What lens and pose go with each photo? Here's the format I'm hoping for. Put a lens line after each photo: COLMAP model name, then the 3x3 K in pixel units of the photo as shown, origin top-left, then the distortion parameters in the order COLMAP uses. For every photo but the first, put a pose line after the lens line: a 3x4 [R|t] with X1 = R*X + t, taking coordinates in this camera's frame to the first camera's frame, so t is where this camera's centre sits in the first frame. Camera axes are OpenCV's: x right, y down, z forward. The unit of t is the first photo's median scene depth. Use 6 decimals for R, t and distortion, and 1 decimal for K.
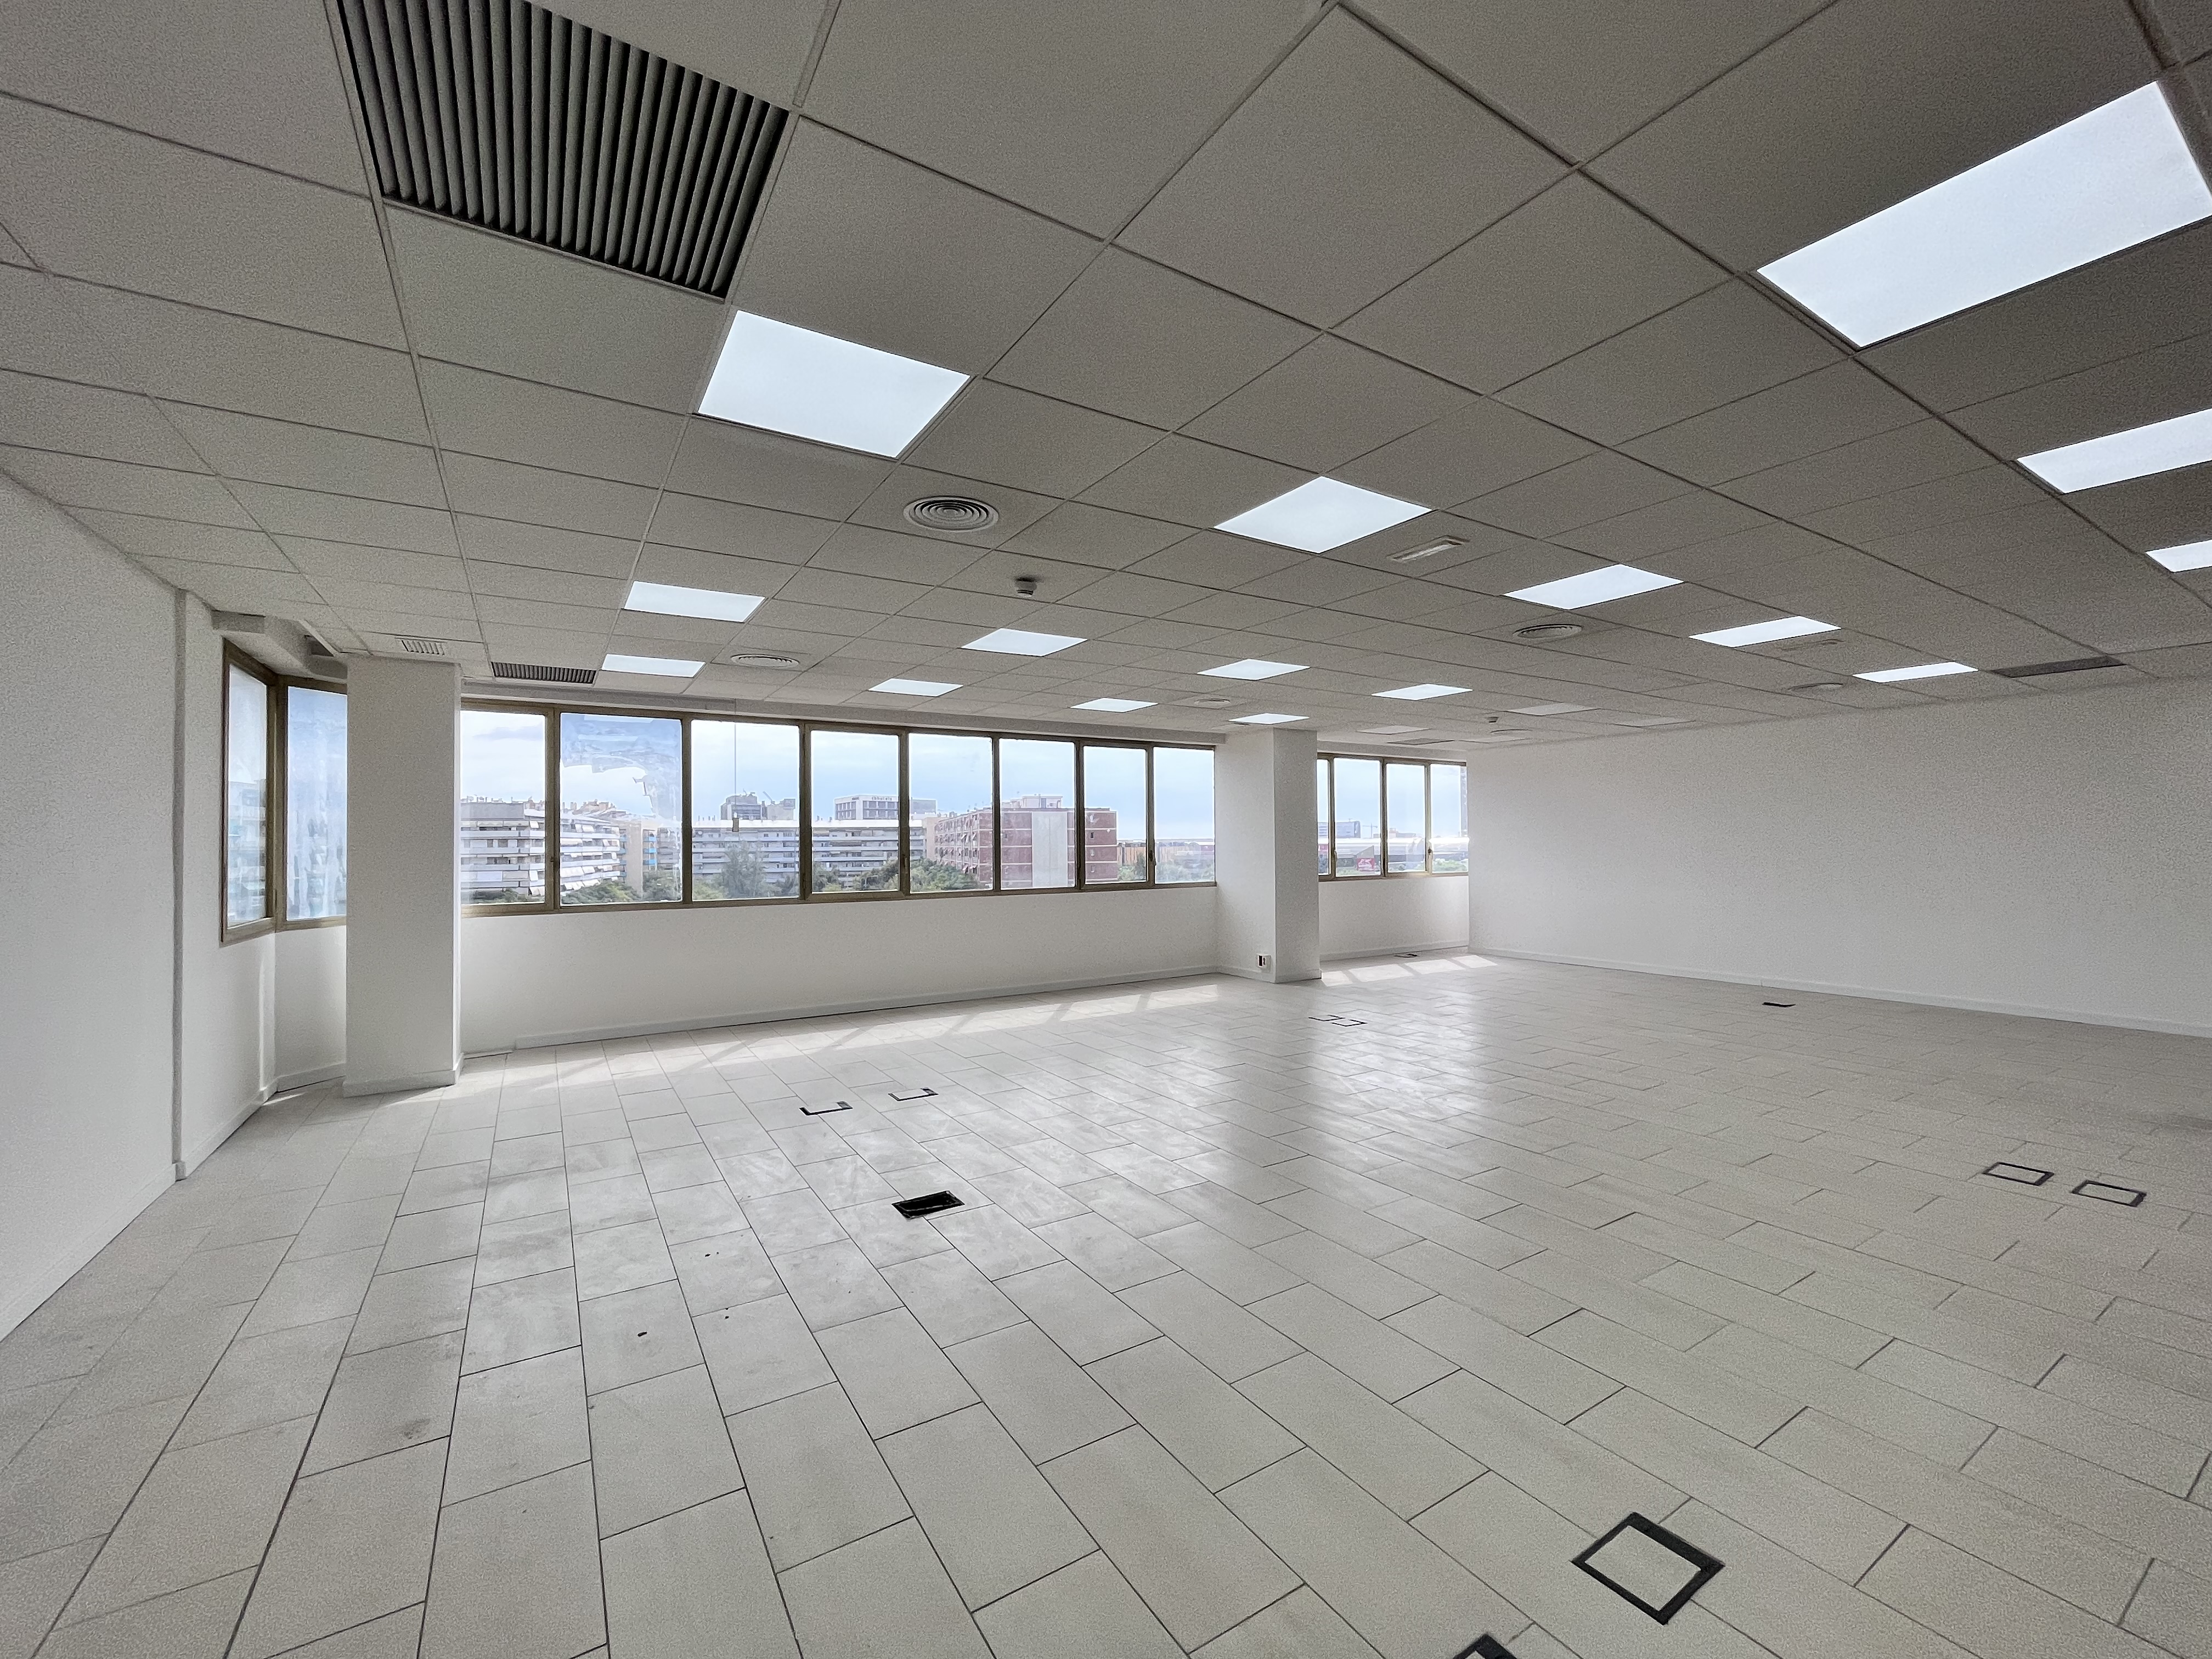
lens RADIAL K [[900.0, 0, 1104.9], [0, 900.0, 826.9], [0, 0, 1]] dist [-0.003551, 0.000569]
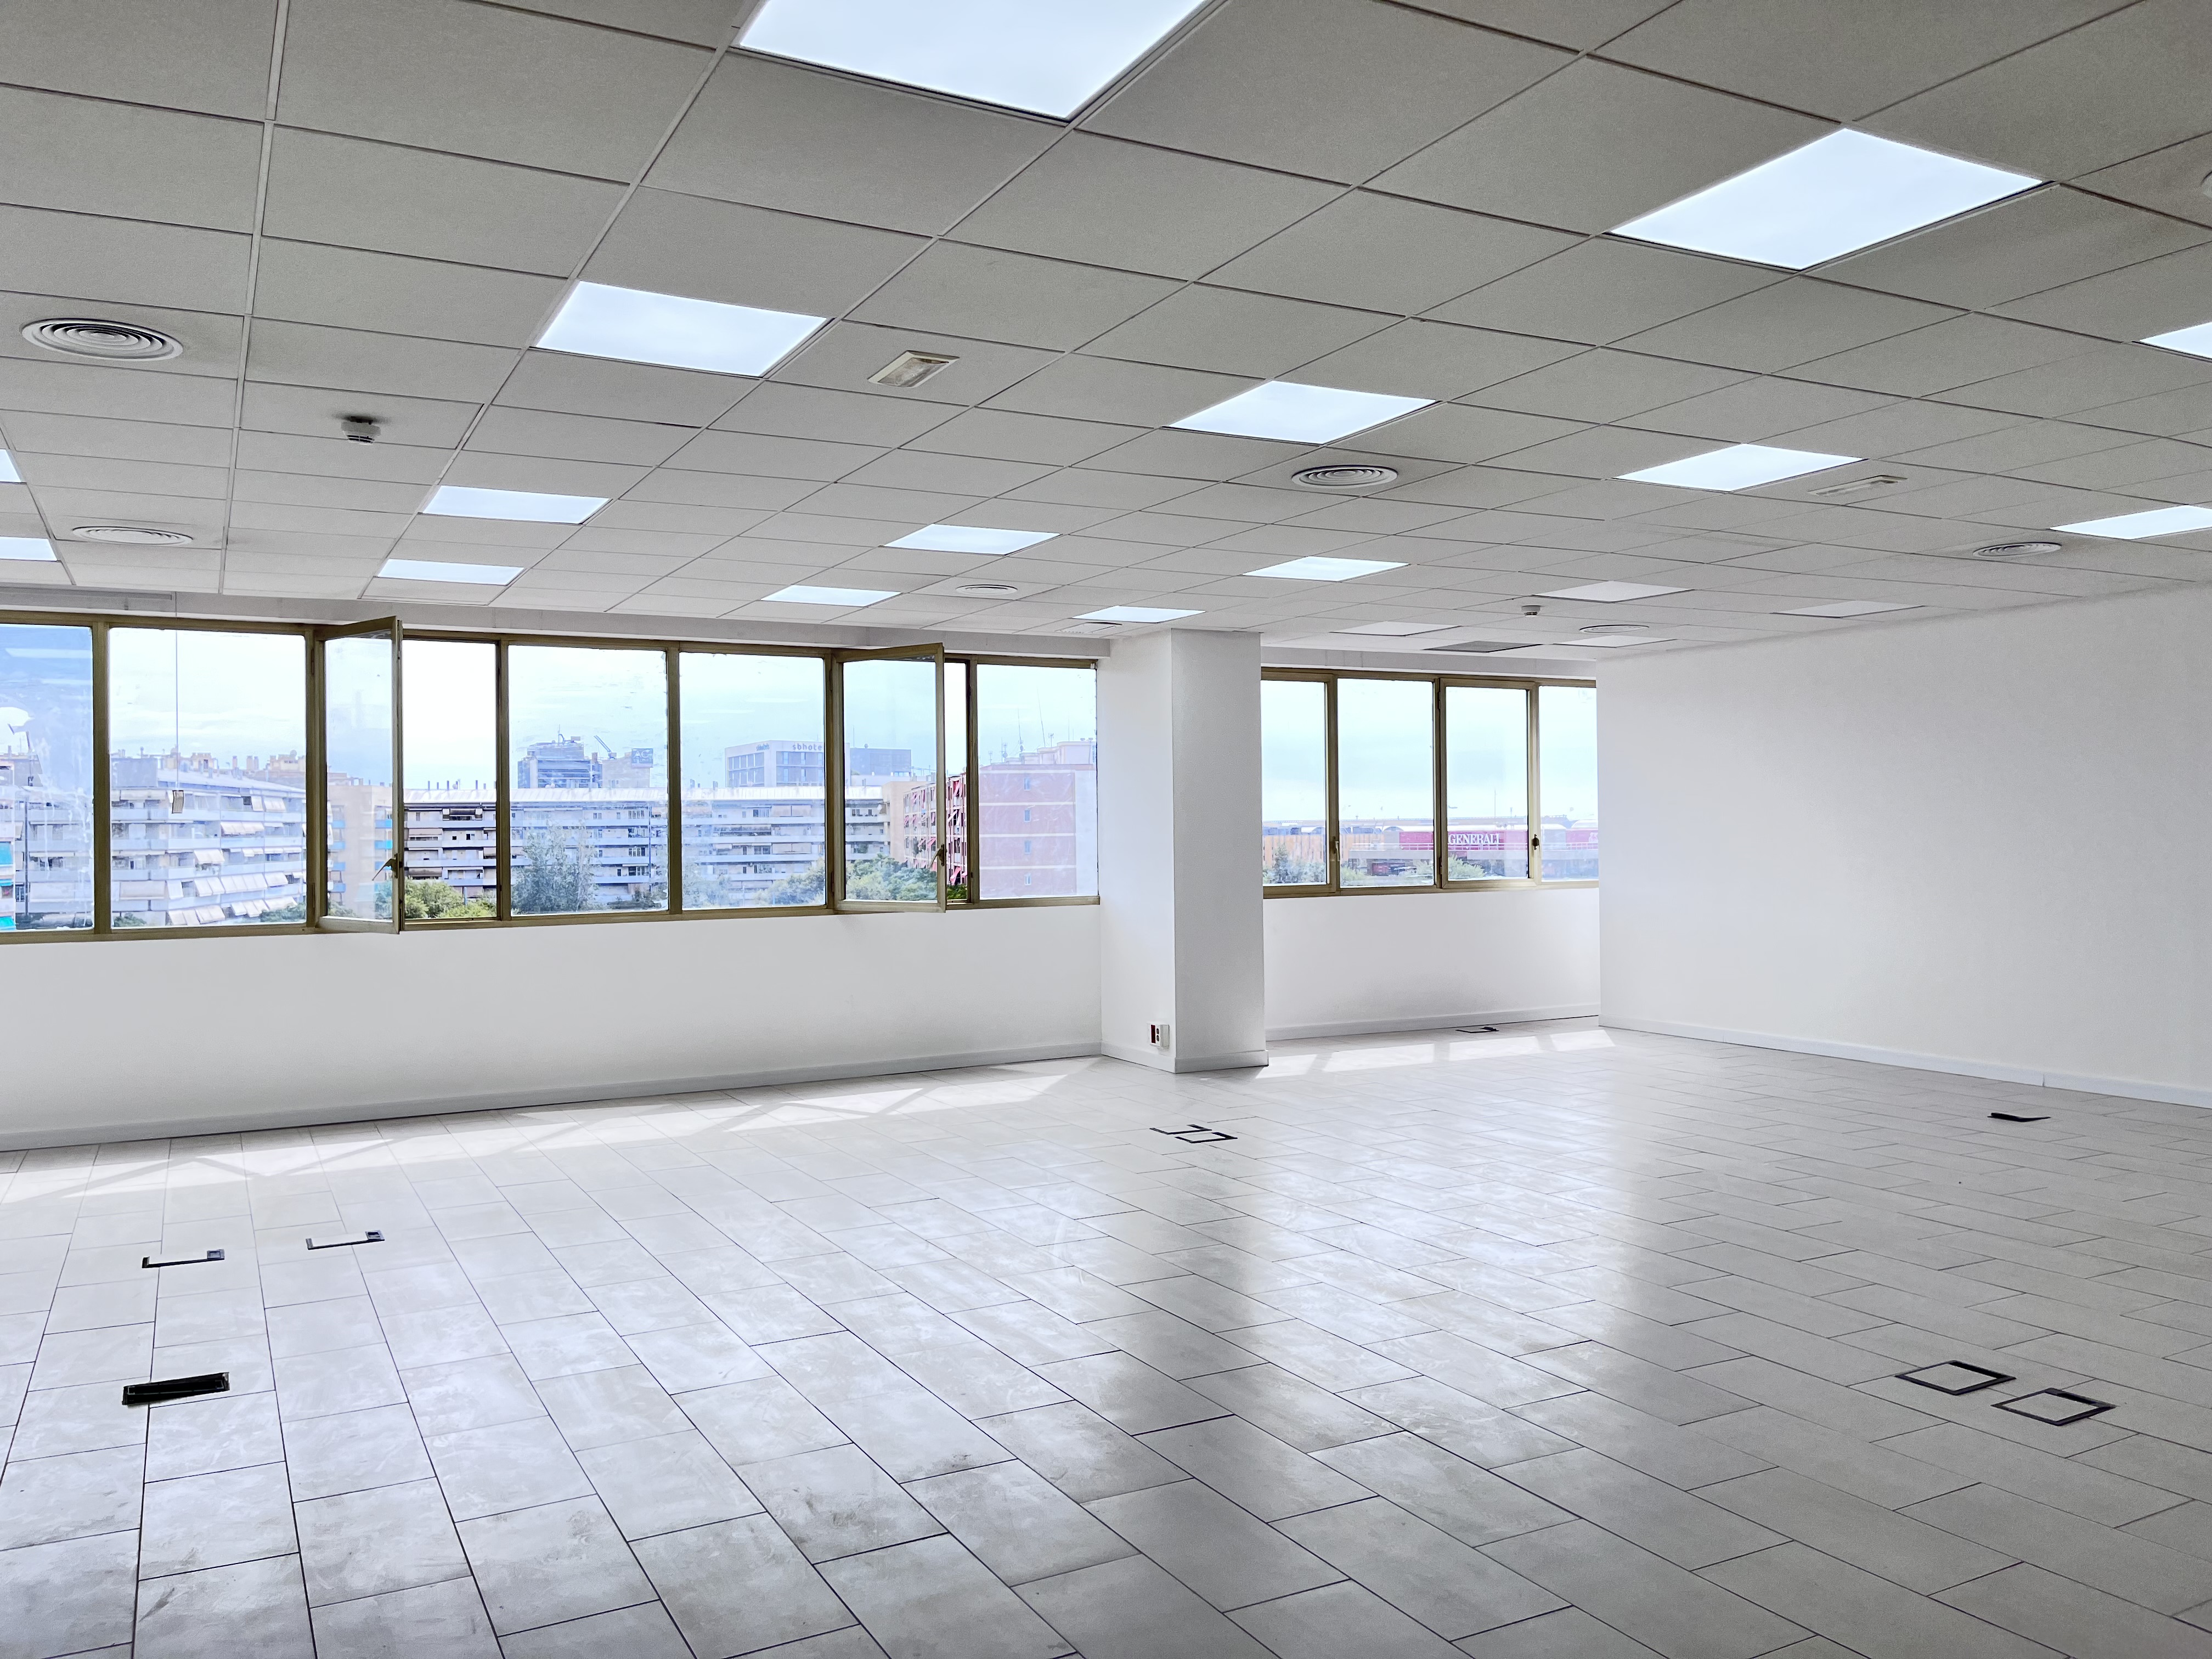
lens RADIAL K [[1678.5, 0, 1126.7], [0, 1678.5, 810.9], [0, 0, 1]] dist [0.066393, -0.080515]
pose [[0.998035, -0.003220, -0.062574, 0.239036], [0.003706, 0.999964, 0.007648, -0.002053], [0.062547, -0.007864, 0.998011, -0.075940]]
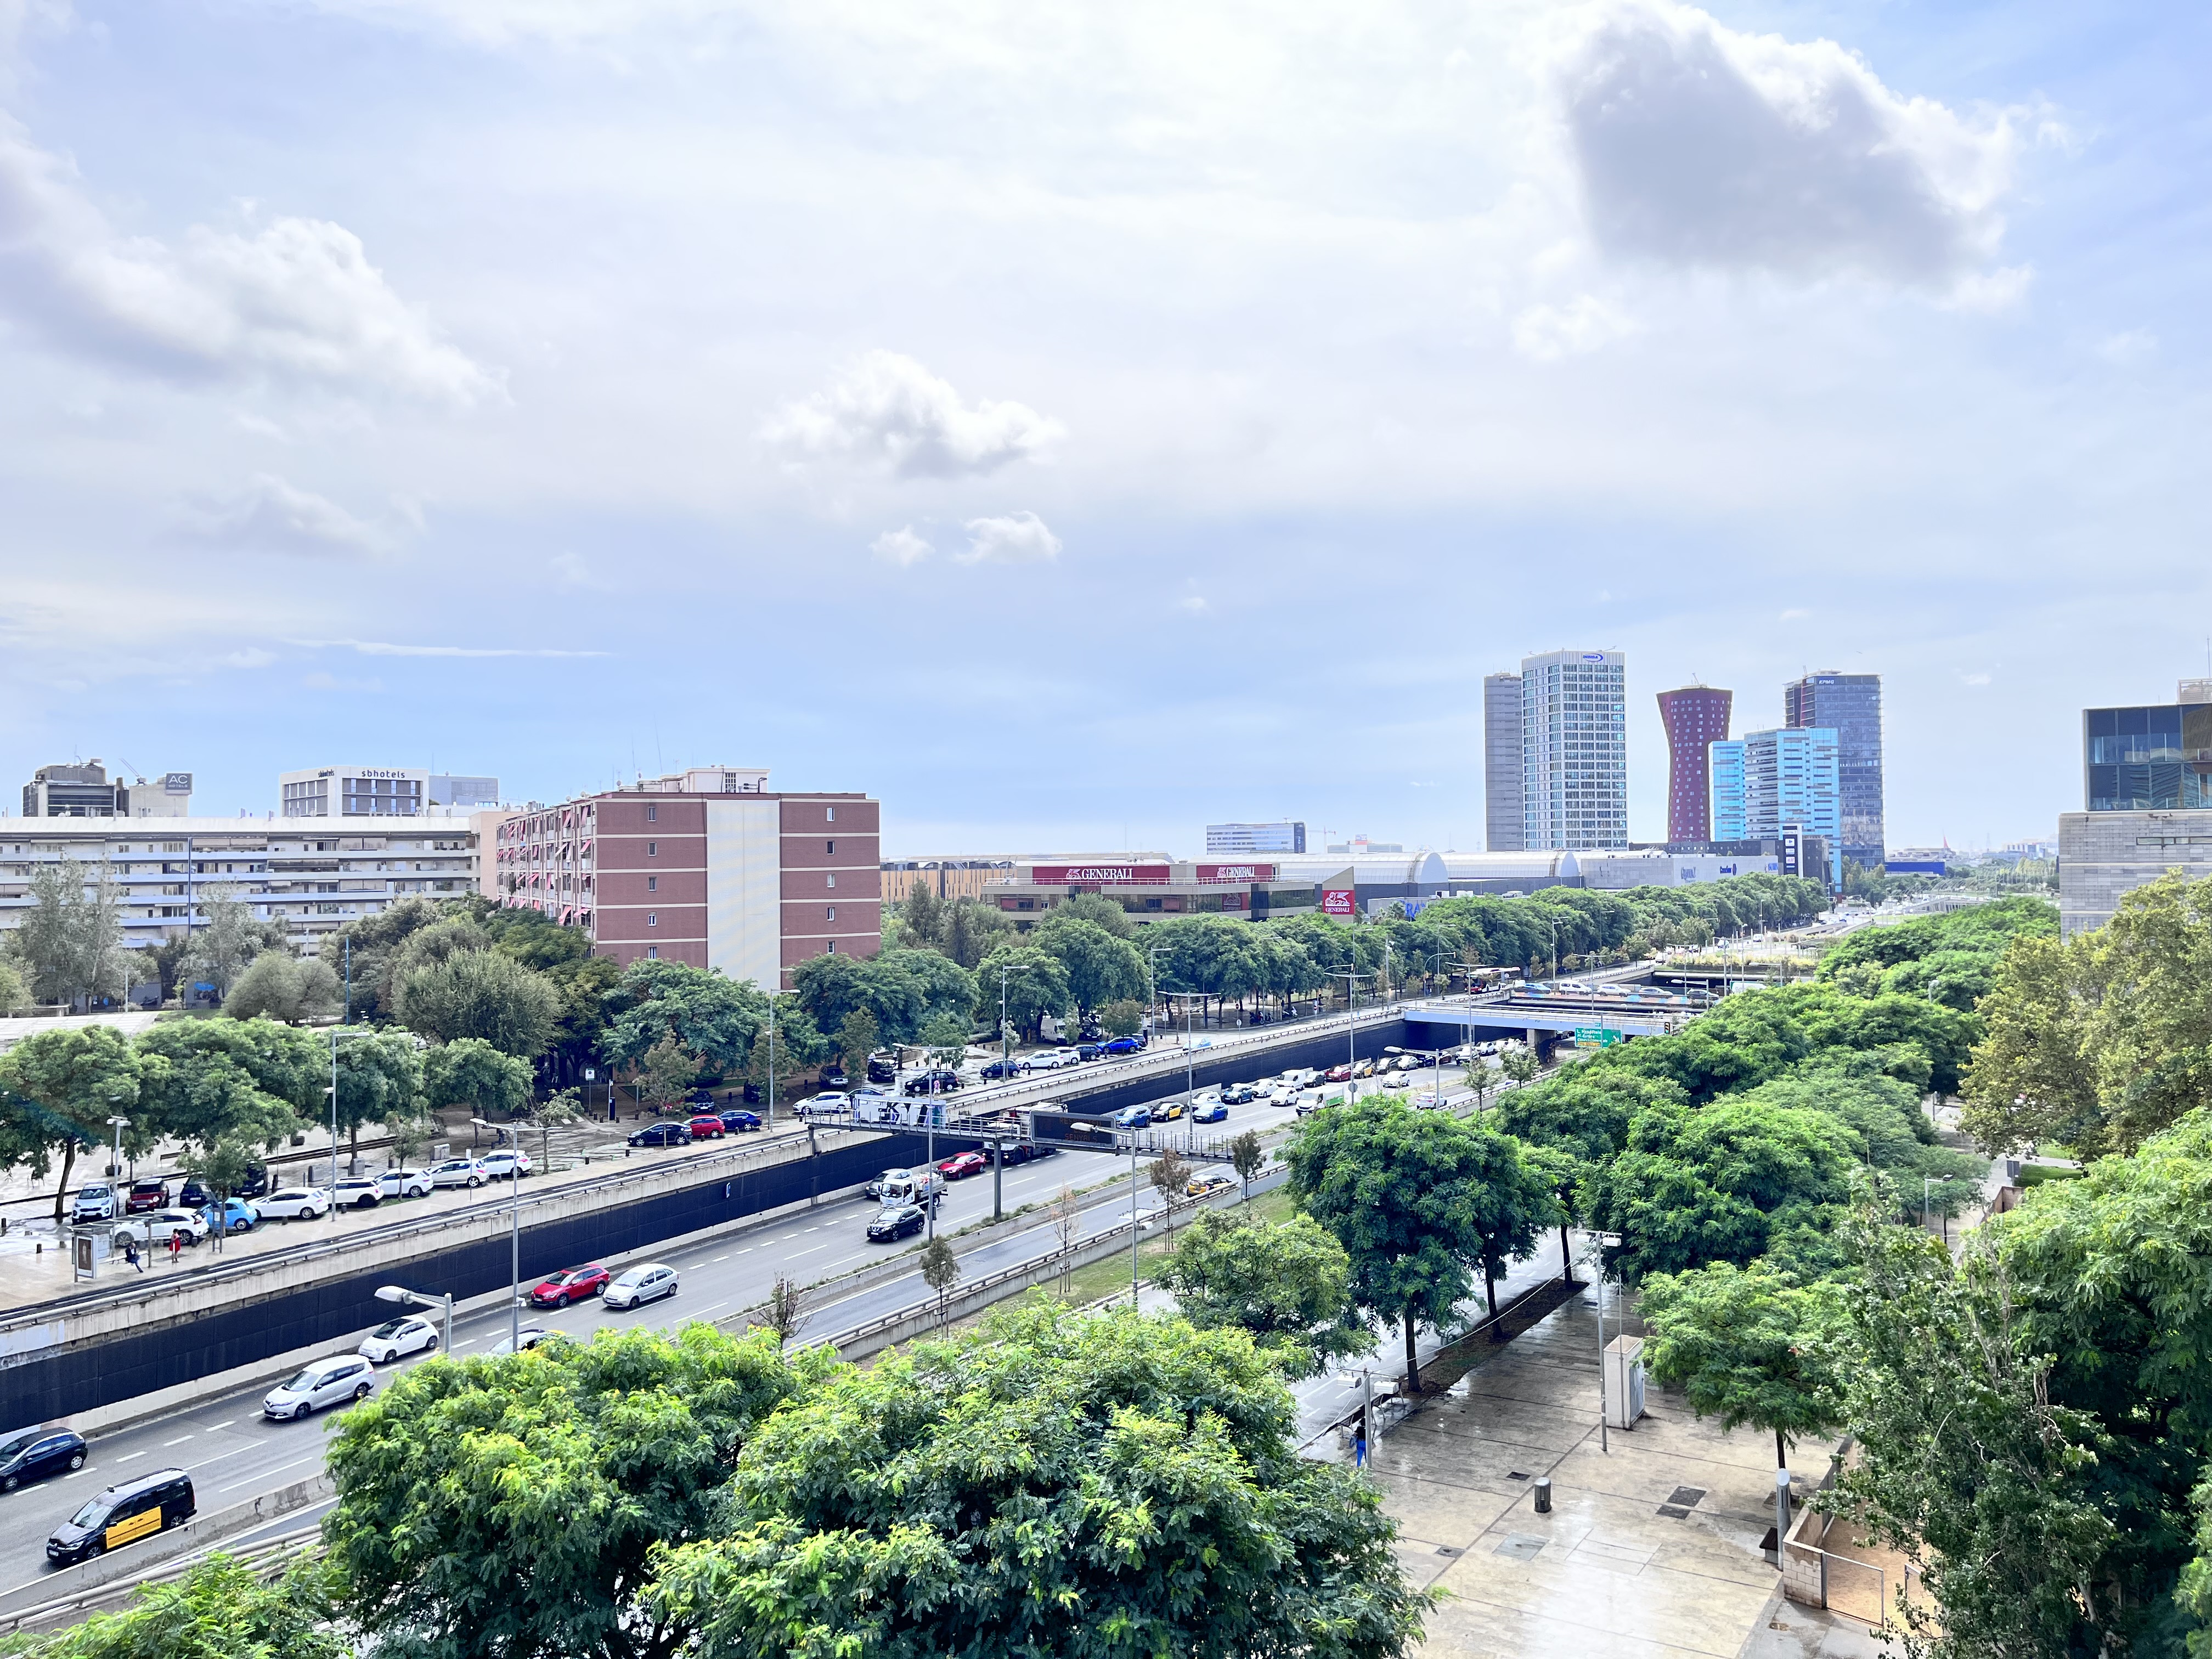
lens RADIAL K [[1678.5, 0, 1097.3], [0, 1678.5, 815.9], [0, 0, 1]] dist [0.066393, -0.080515]
pose [[0.987769, 0.002707, 0.155899, -0.250724], [-0.001124, 0.999947, -0.010239, 0.024579], [-0.155918, 0.009938, 0.987720, 0.925488]]
